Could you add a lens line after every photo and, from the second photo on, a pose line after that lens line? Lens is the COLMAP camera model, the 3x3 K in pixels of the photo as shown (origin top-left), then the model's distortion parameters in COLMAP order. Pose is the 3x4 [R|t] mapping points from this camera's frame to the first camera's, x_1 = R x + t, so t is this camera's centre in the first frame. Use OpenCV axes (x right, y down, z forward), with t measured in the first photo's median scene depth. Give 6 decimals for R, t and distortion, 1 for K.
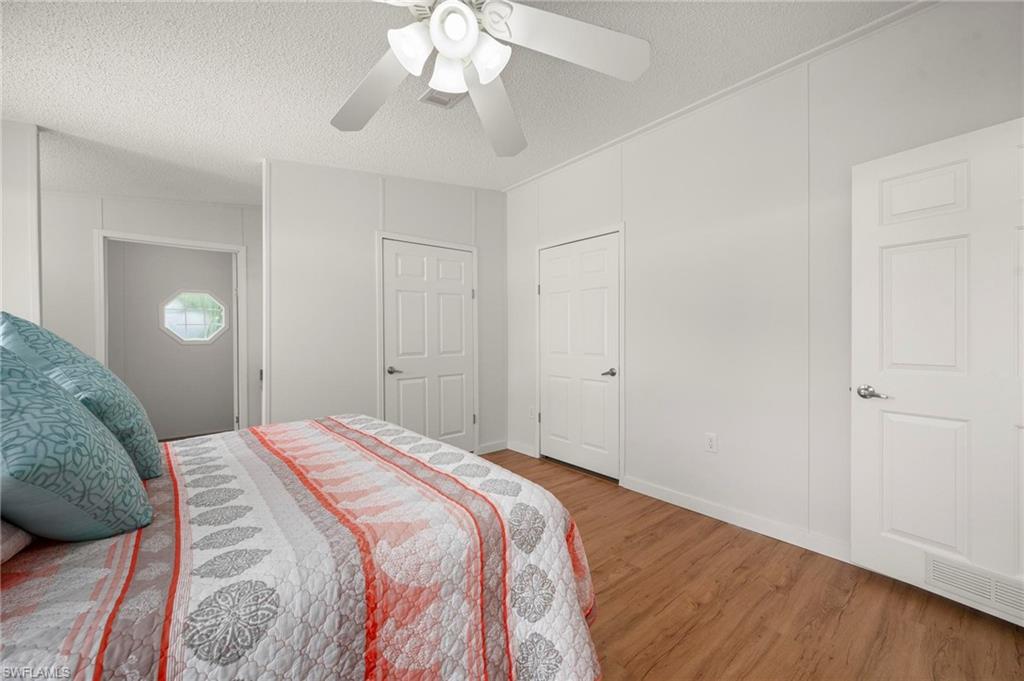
lens RADIAL K [[405.4, 0, 509.5], [0, 405.4, 337.3], [0, 0, 1]] dist [0.001207, 0.000059]
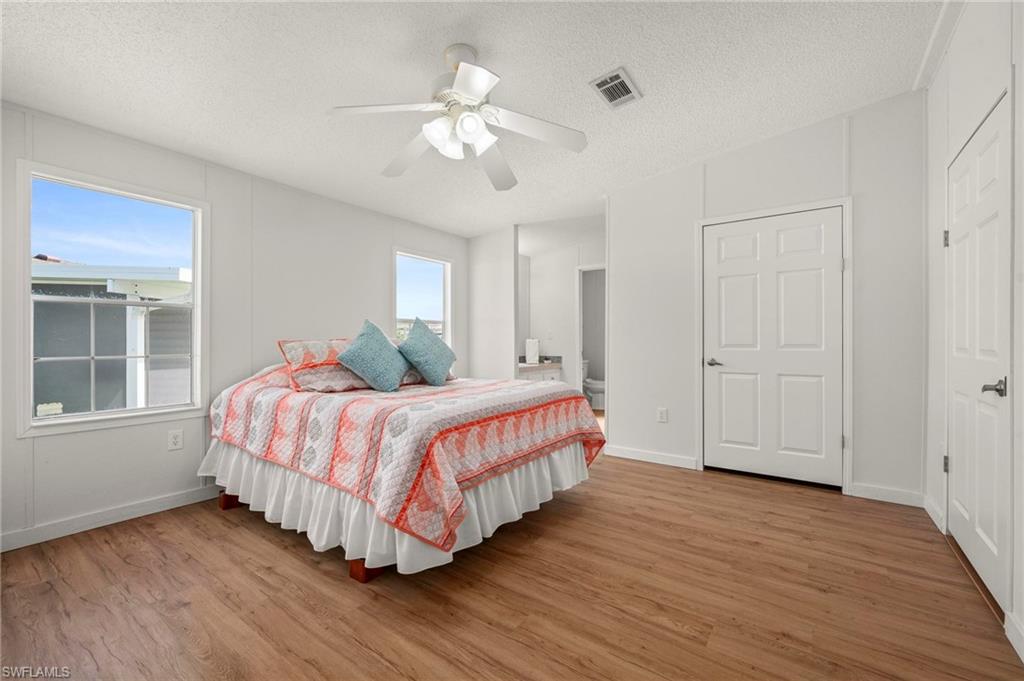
lens RADIAL K [[422.5, 0, 509.0], [0, 422.5, 341.9], [0, 0, 1]] dist [-0.000777, -0.000009]
pose [[0.244404, 0.007836, -0.969642, 0.546414], [-0.002742, 0.999969, 0.007390, 0.027337], [0.969670, 0.000852, 0.244417, 0.289351]]
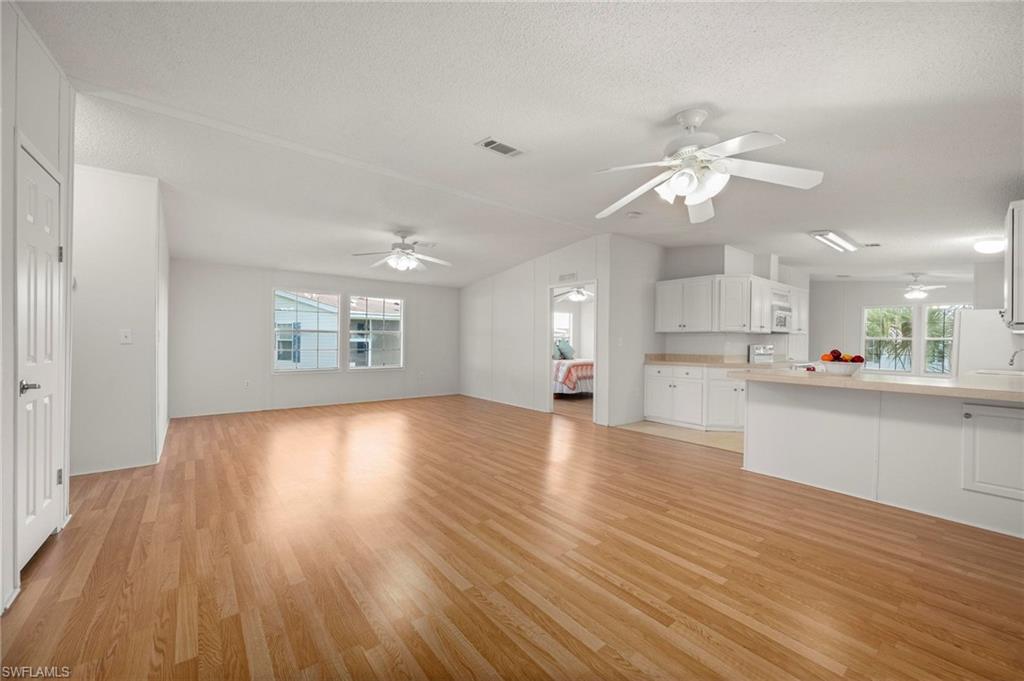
lens RADIAL K [[405.4, 0, 509.5], [0, 405.4, 337.3], [0, 0, 1]] dist [0.001207, 0.000059]
pose [[-0.019845, -0.006647, -0.999781, 2.301508], [-0.022645, 0.999724, -0.006197, 0.000312], [0.999547, 0.022517, -0.019990, 0.023720]]
